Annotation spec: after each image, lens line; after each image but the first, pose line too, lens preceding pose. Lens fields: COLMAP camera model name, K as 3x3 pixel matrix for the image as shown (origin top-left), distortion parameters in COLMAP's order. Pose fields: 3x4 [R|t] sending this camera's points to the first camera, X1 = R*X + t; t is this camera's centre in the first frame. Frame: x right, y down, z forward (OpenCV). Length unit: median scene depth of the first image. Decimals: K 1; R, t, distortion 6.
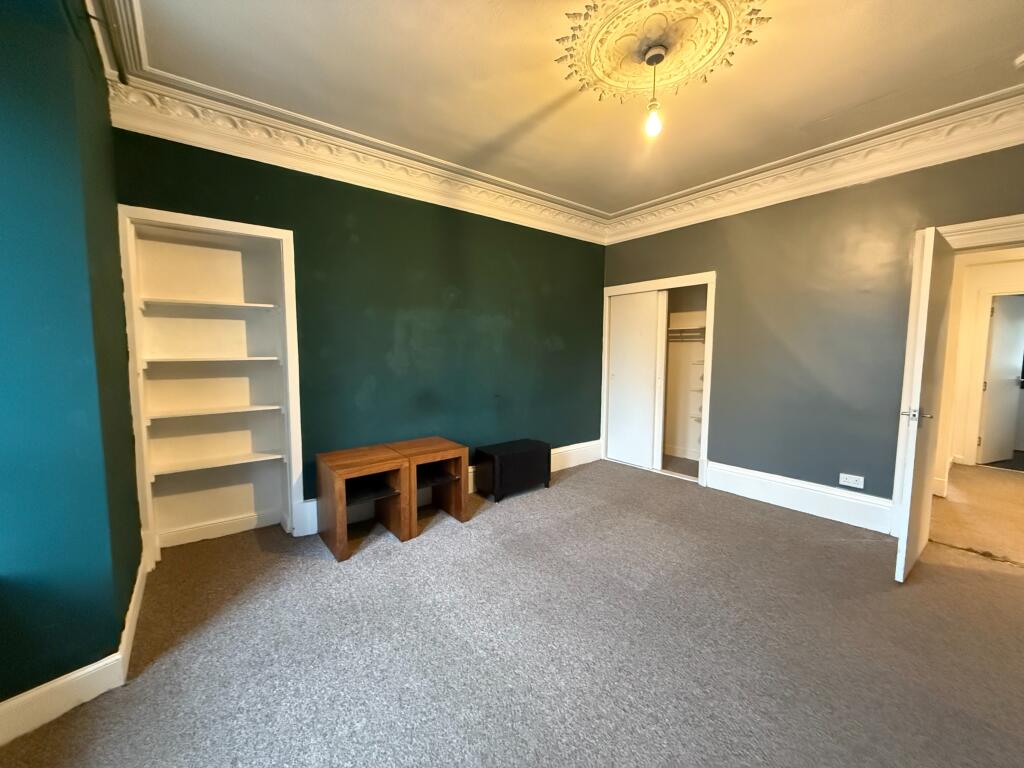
lens RADIAL K [[407.1, 0, 507.6], [0, 407.1, 385.2], [0, 0, 1]] dist [0.001357, 0.000073]
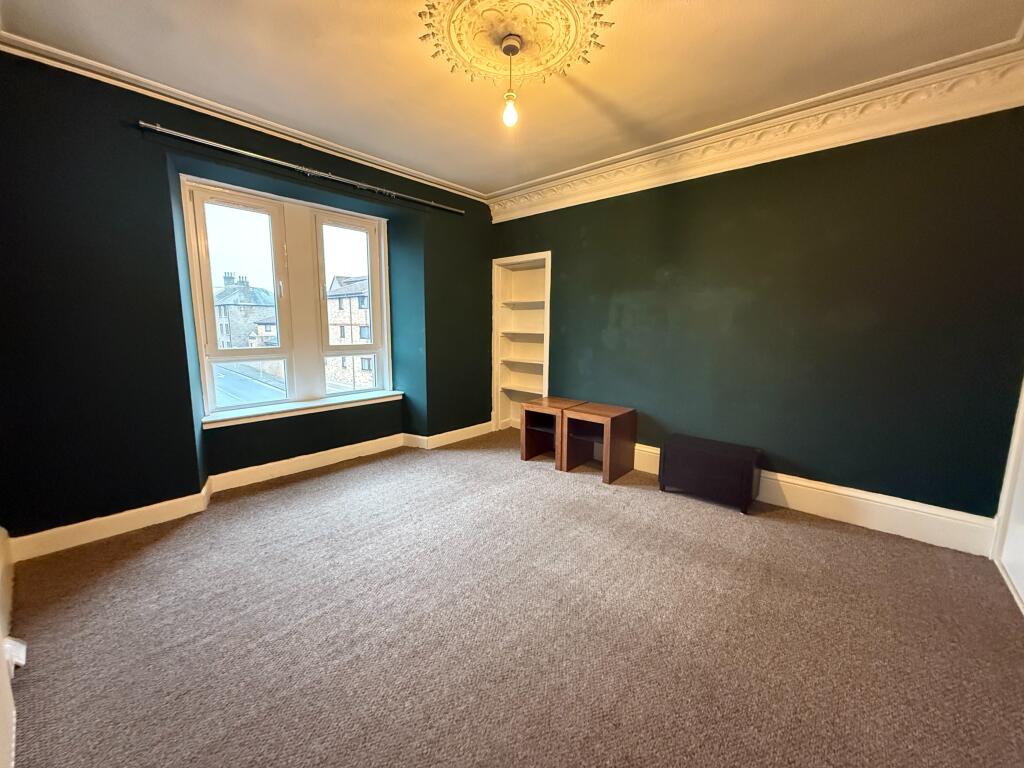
lens RADIAL K [[408.6, 0, 512.0], [0, 408.6, 384.0], [0, 0, 1]] dist [-0.001376, -0.000177]
pose [[0.175121, 0.141583, -0.974314, 0.993706], [-0.097048, 0.987269, 0.126022, -0.054279], [0.979752, 0.072486, 0.186632, 0.572834]]
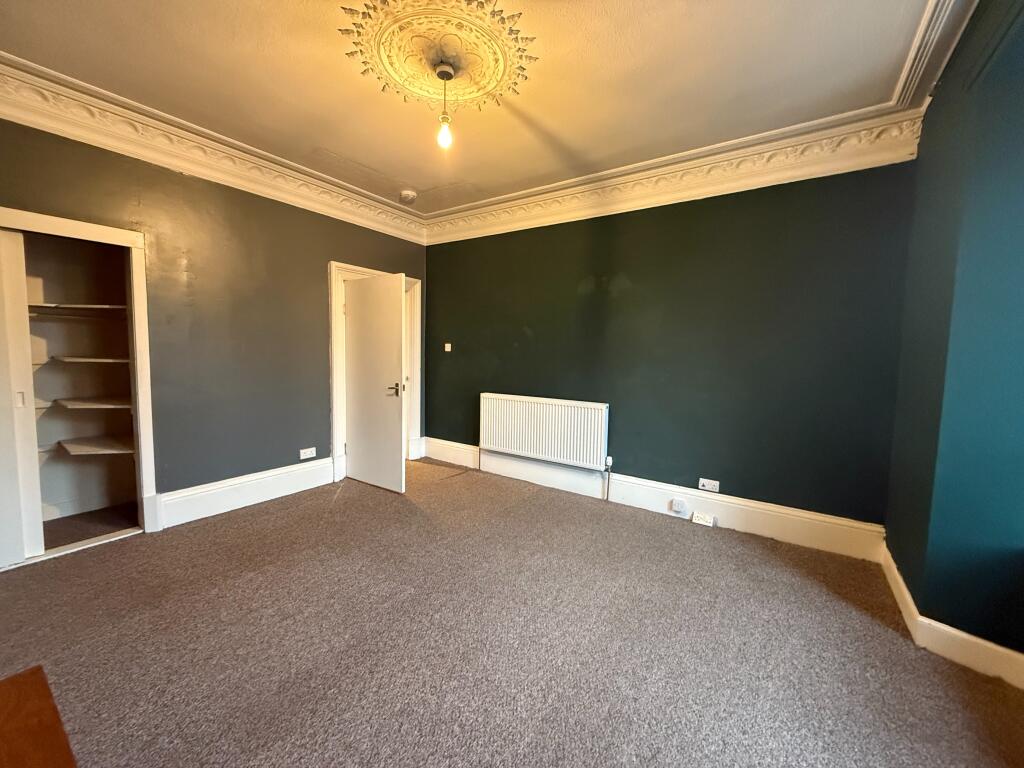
lens RADIAL K [[408.6, 0, 512.0], [0, 408.6, 384.0], [0, 0, 1]] dist [-0.001376, -0.000177]
pose [[-0.292960, -0.083625, 0.952461, -0.510480], [0.066036, 0.992019, 0.107410, -0.065417], [-0.953841, 0.094363, -0.285100, 0.799657]]
